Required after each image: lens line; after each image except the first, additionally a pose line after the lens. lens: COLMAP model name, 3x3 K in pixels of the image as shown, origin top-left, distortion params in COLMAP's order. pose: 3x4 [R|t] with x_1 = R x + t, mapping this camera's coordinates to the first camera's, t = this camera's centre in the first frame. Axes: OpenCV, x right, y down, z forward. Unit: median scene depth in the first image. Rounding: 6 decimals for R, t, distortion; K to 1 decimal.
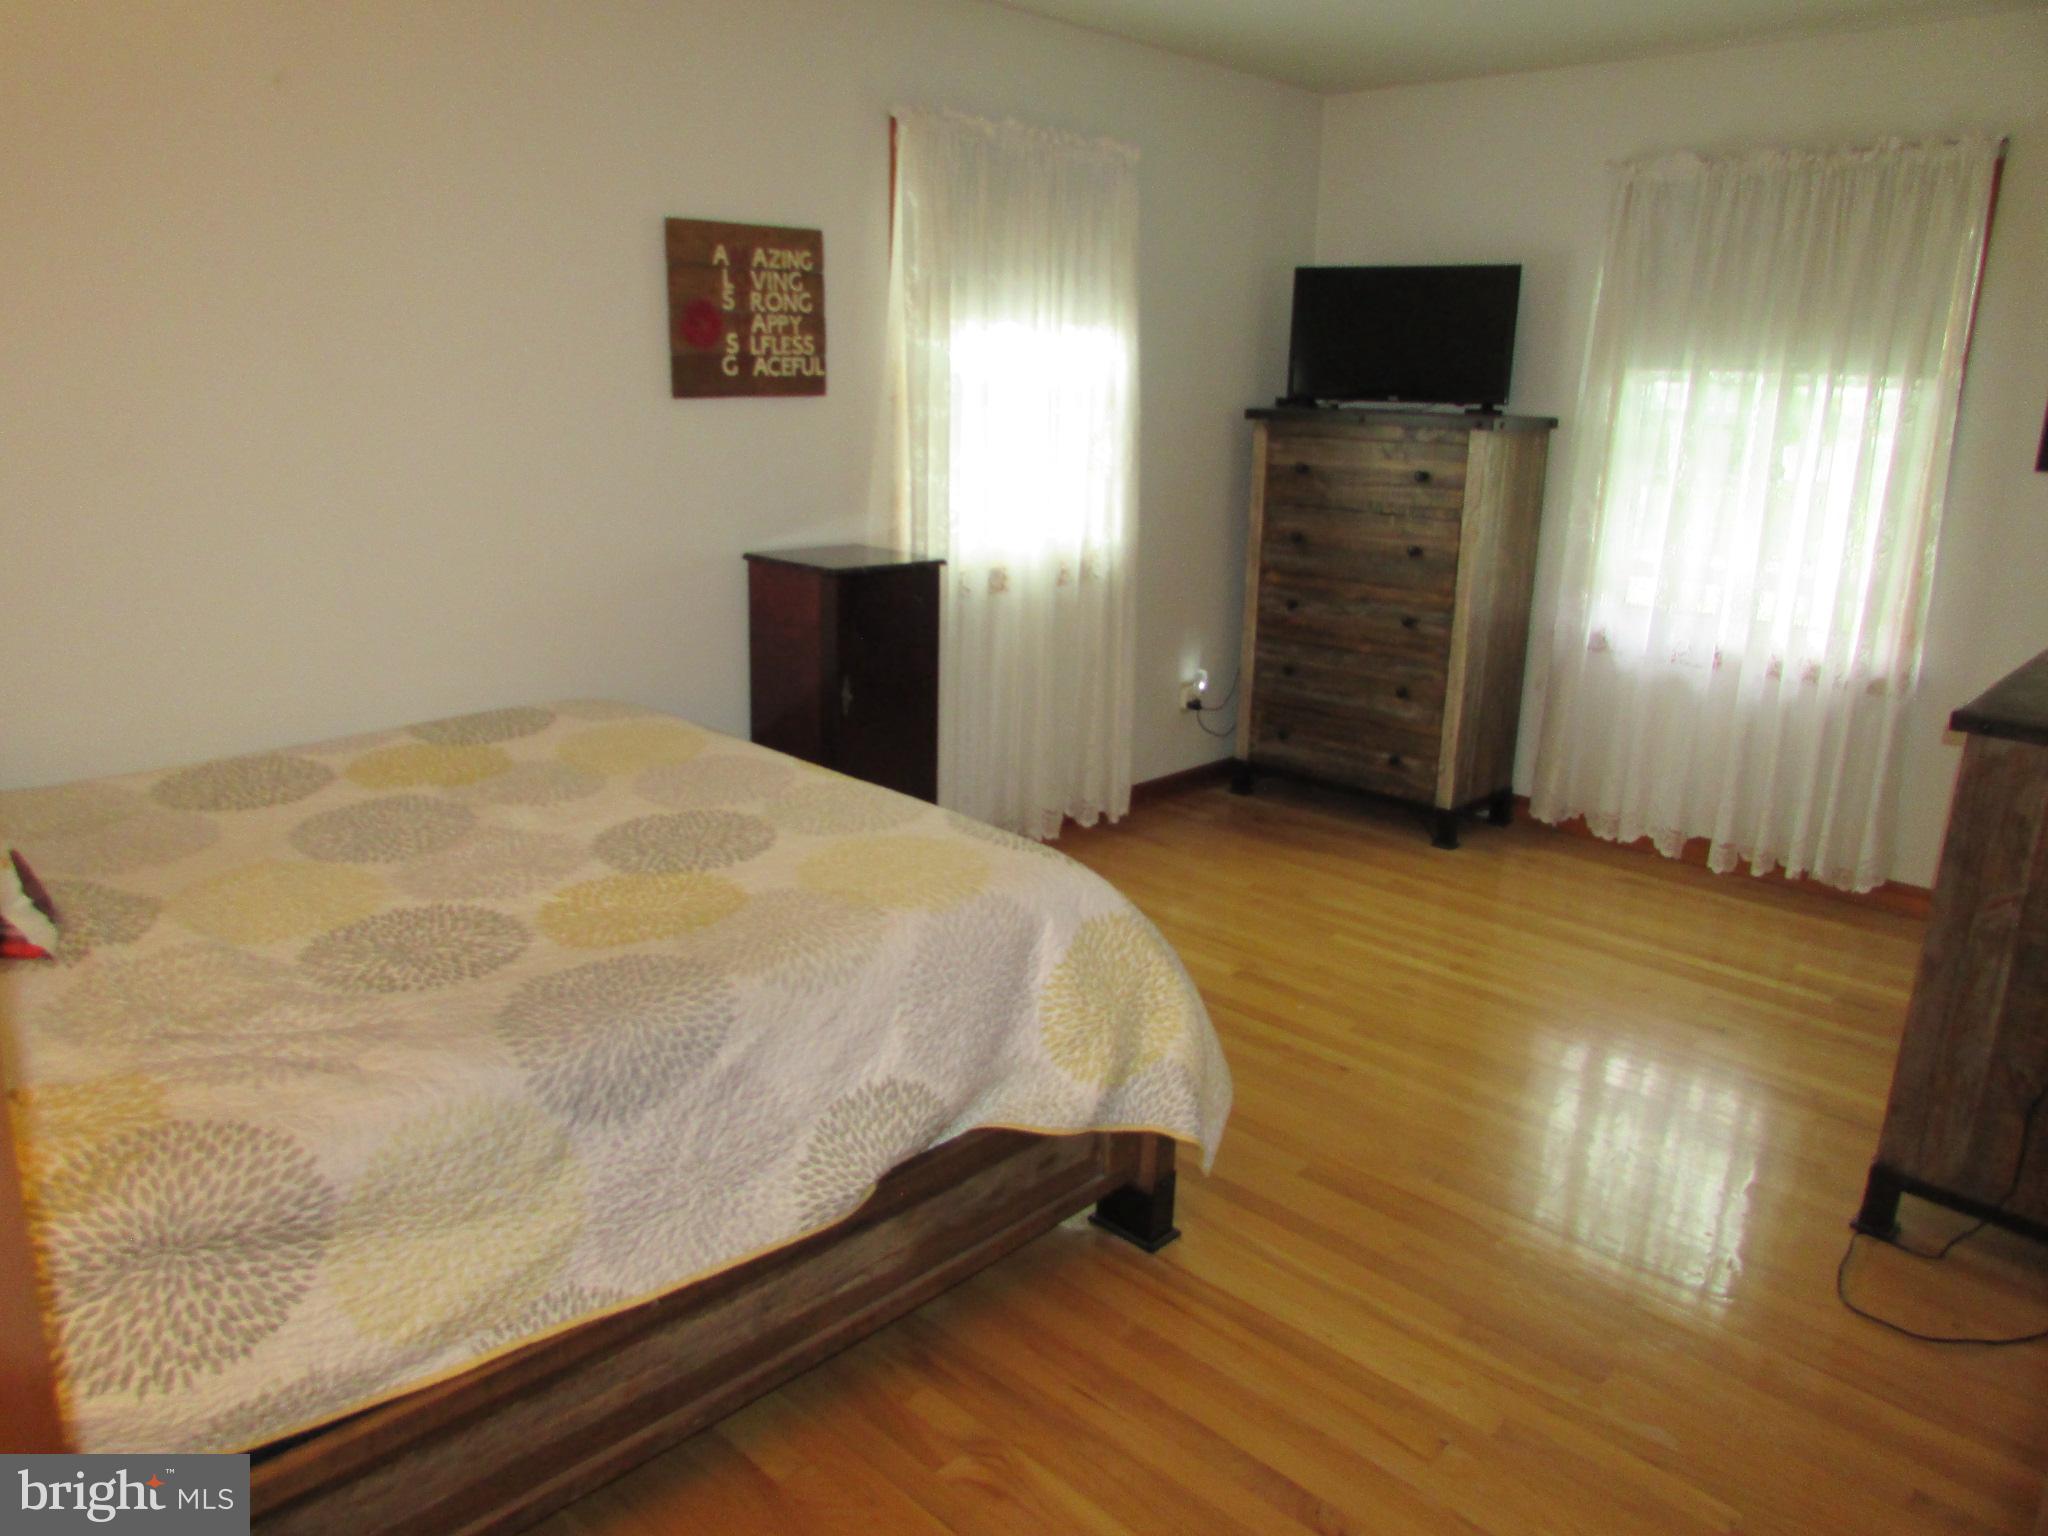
lens RADIAL K [[1466.2, 0, 1011.6], [0, 1466.2, 754.8], [0, 0, 1]] dist [-0.025033, 0.014216]
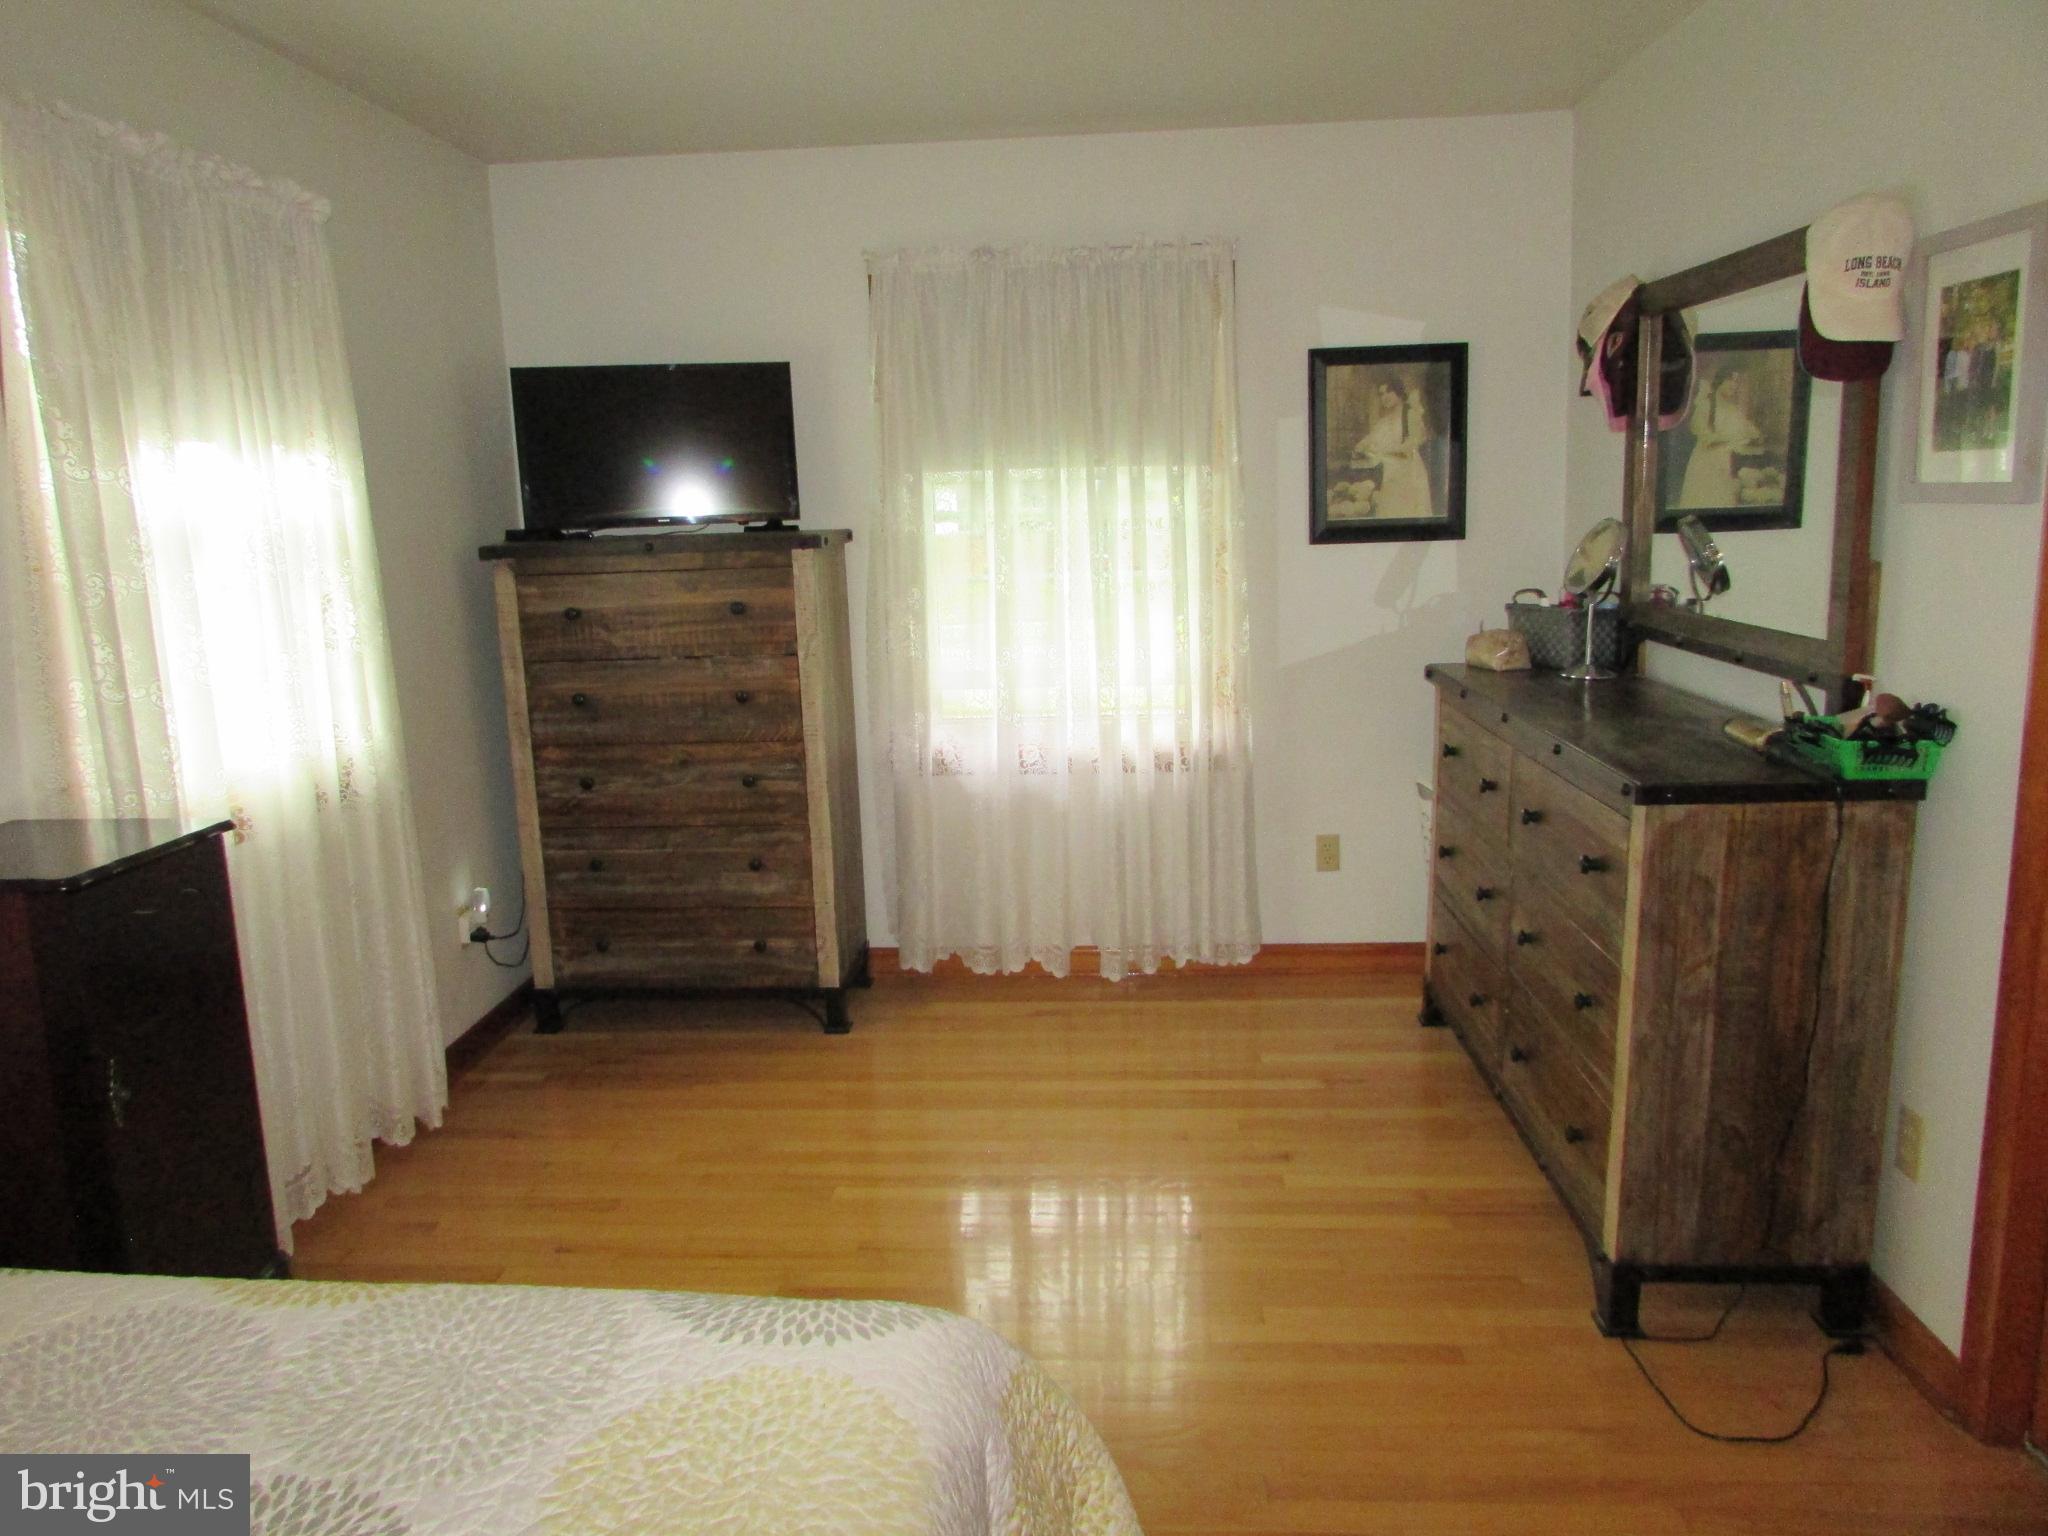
lens RADIAL K [[1466.2, 0, 1011.6], [0, 1466.2, 754.8], [0, 0, 1]] dist [-0.025033, 0.014216]
pose [[0.758307, -0.162551, 0.631307, -0.141981], [0.214227, 0.976767, -0.005822, -0.068923], [-0.615693, 0.139658, 0.775511, 0.259827]]
